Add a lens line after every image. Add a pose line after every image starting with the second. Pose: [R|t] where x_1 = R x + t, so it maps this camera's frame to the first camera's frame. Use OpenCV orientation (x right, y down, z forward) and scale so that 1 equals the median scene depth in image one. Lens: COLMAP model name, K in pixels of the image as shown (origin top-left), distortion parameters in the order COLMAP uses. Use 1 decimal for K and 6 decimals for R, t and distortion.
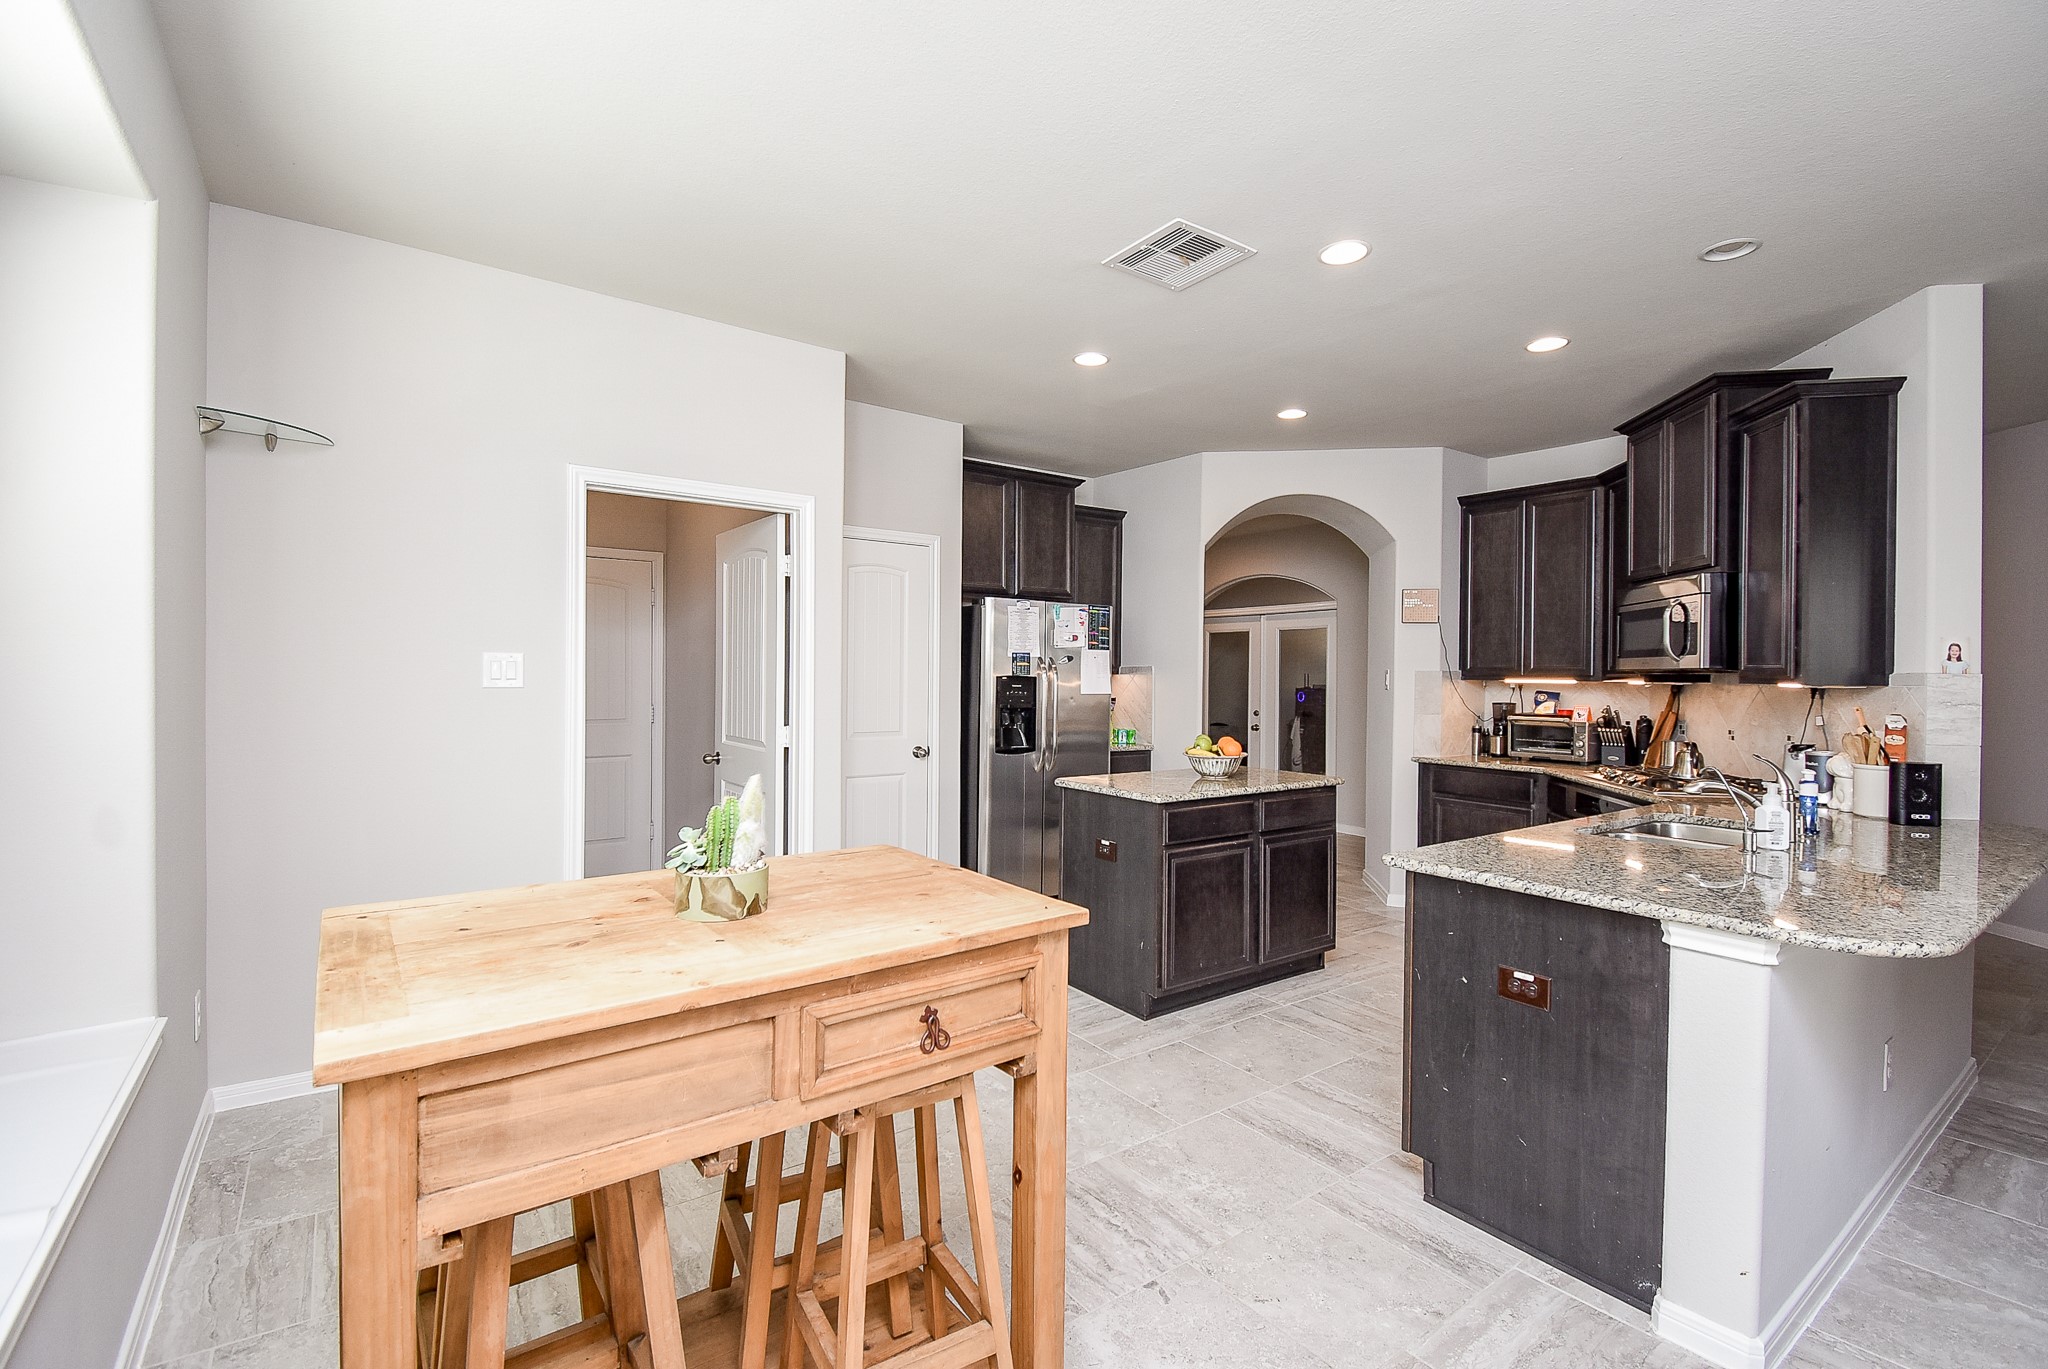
lens RADIAL K [[904.6, 0, 1016.6], [0, 904.6, 679.5], [0, 0, 1]] dist [0.008605, -0.006034]
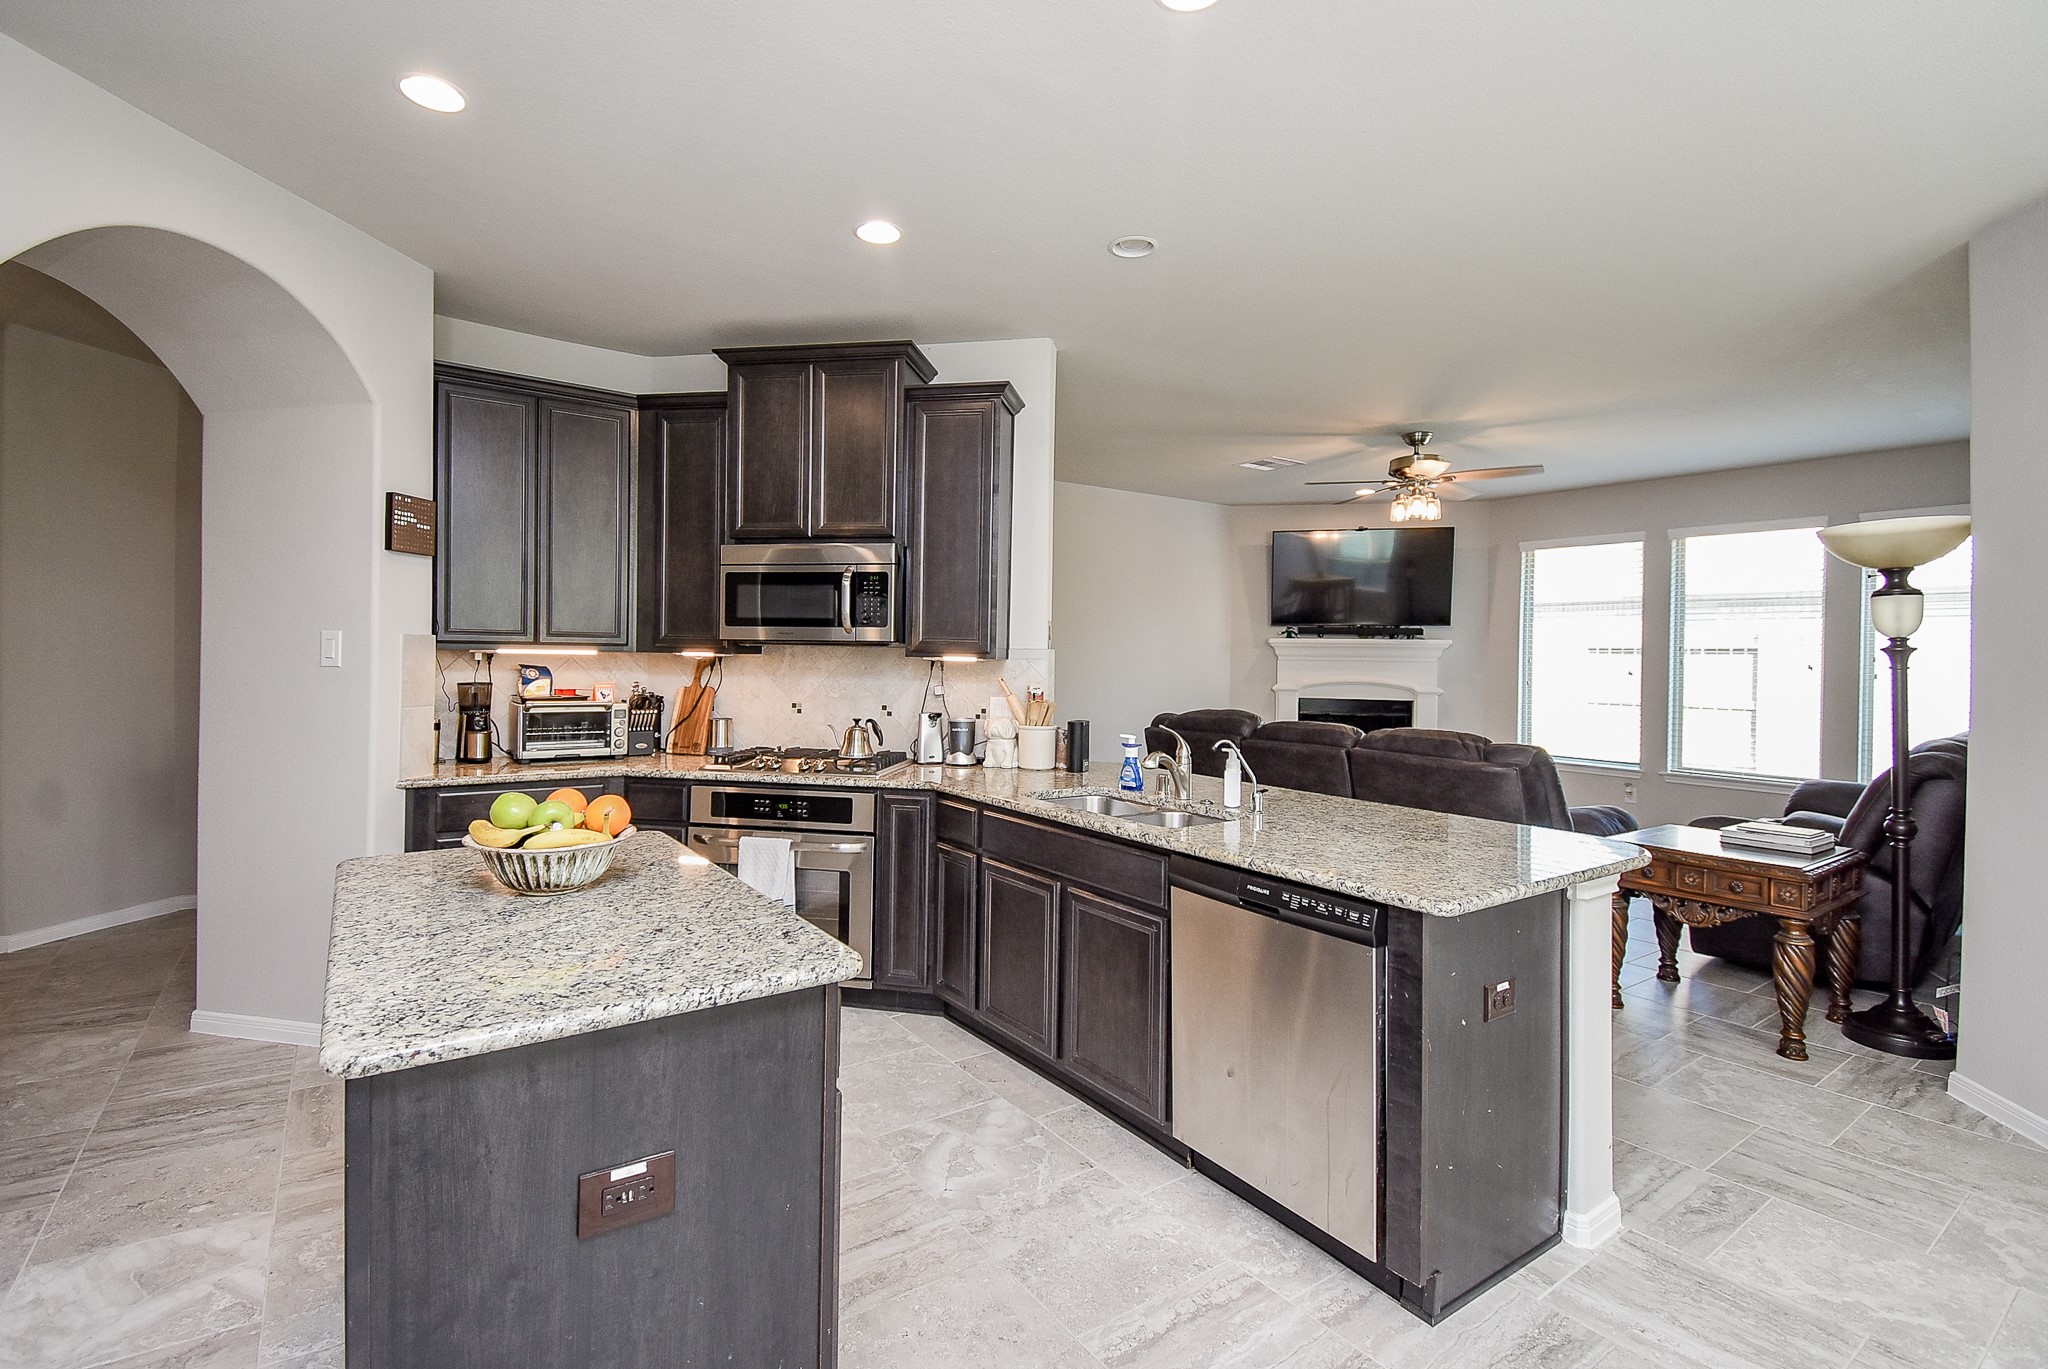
lens RADIAL K [[904.6, 0, 1031.9], [0, 904.6, 662.6], [0, 0, 1]] dist [0.008605, -0.006034]
pose [[-0.018509, -0.005839, 0.999812, -0.183699], [-0.012481, 0.999906, 0.005609, 0.002144], [-0.999751, -0.012374, -0.018580, 0.733806]]
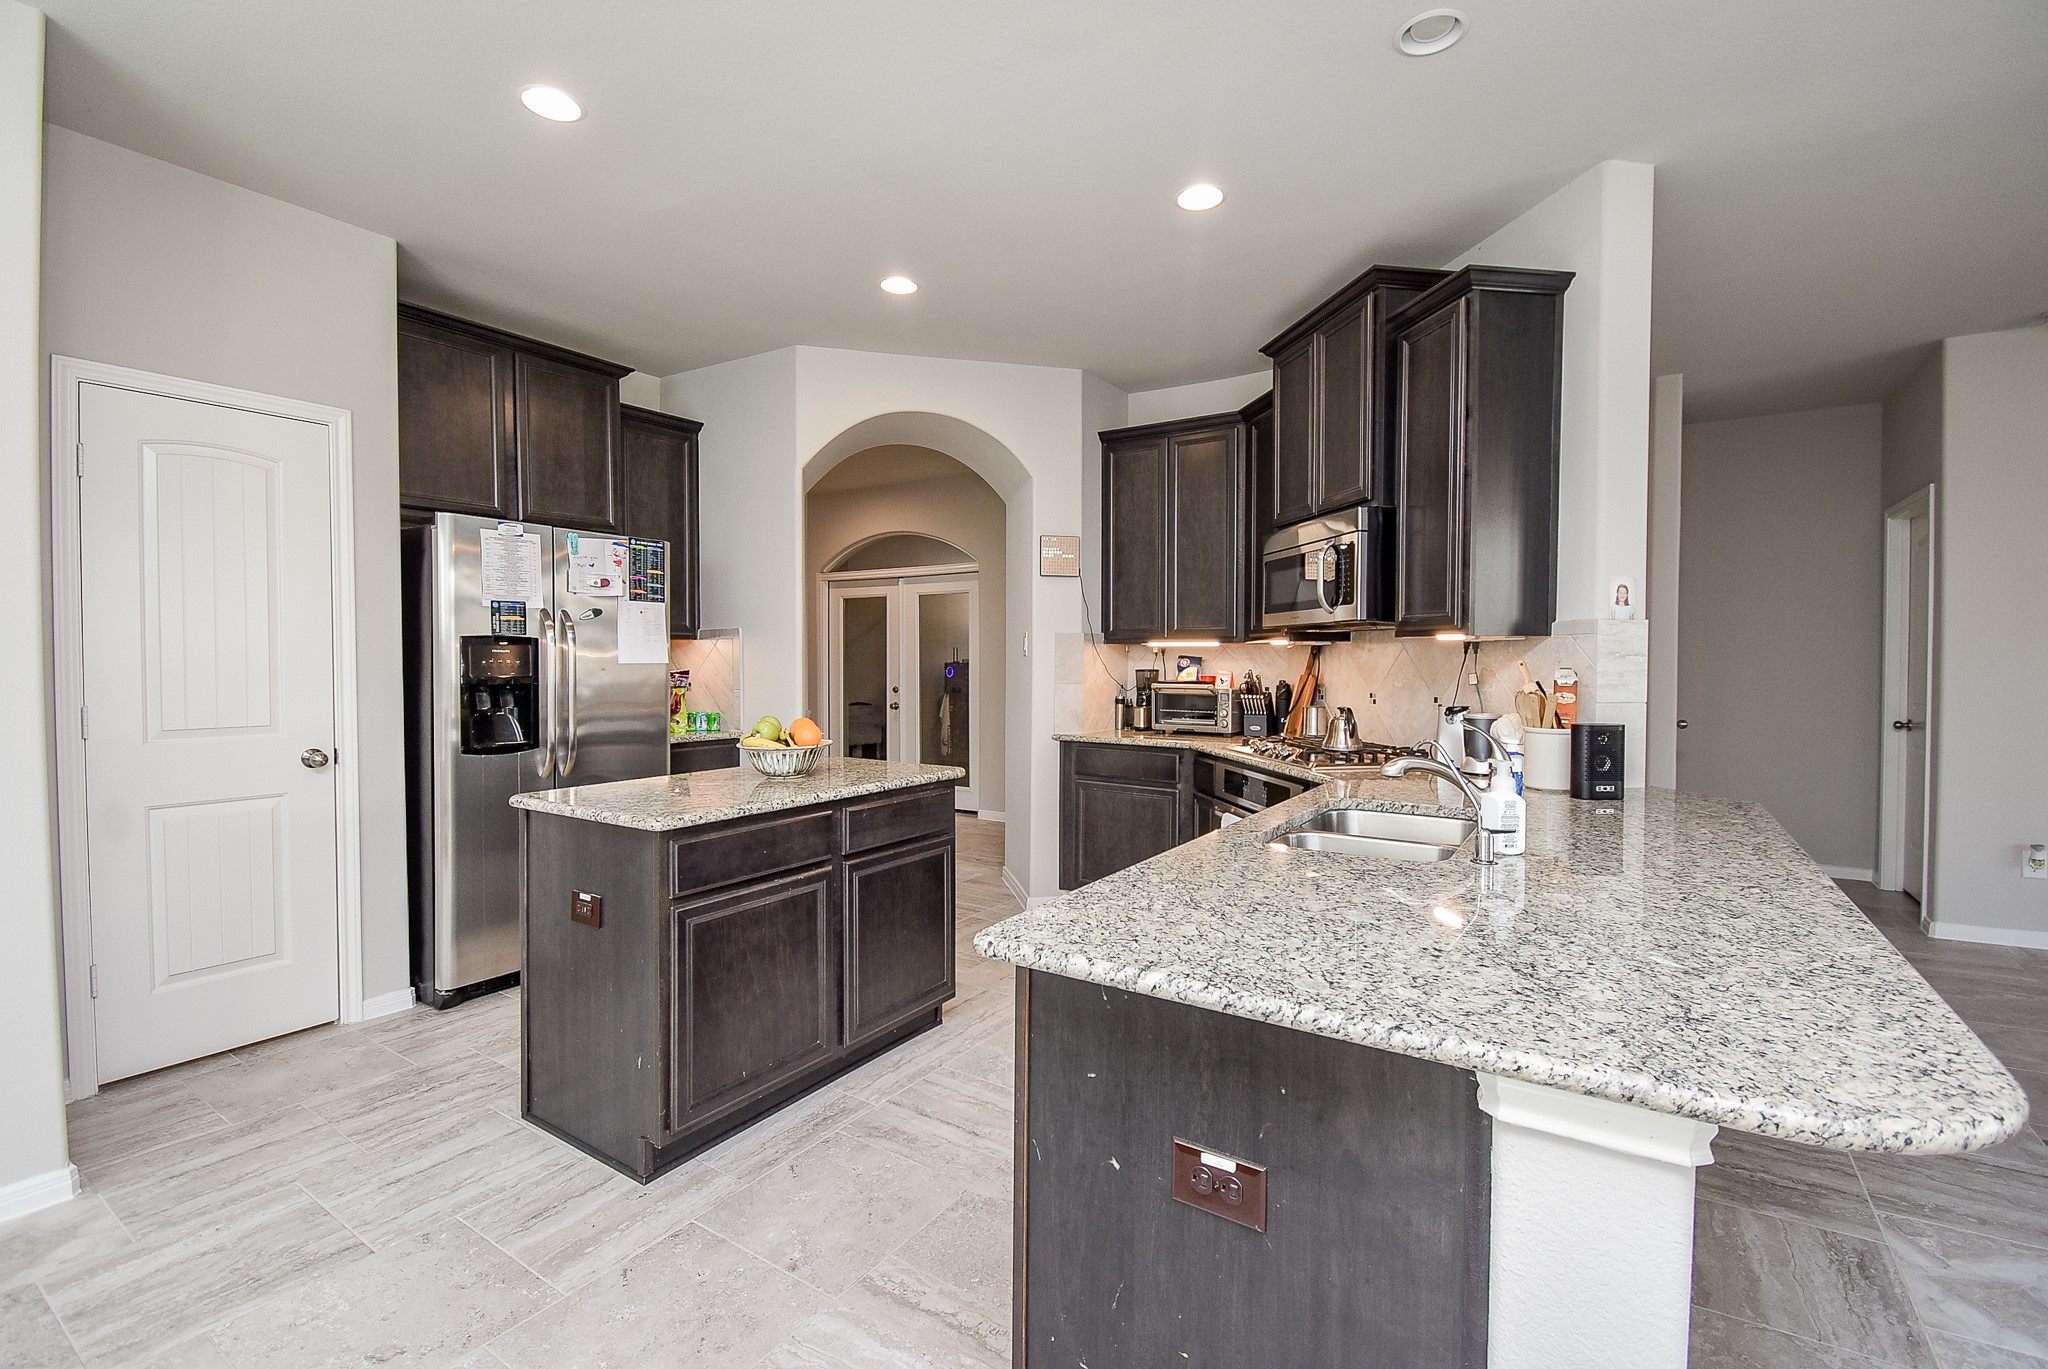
lens RADIAL K [[904.6, 0, 1024.4], [0, 904.6, 682.5], [0, 0, 1]] dist [0.008605, -0.006034]
pose [[0.932189, -0.017069, 0.361570, 0.129969], [0.008405, 0.999639, 0.025523, 0.018089], [-0.361875, -0.020753, 0.931995, 0.268263]]
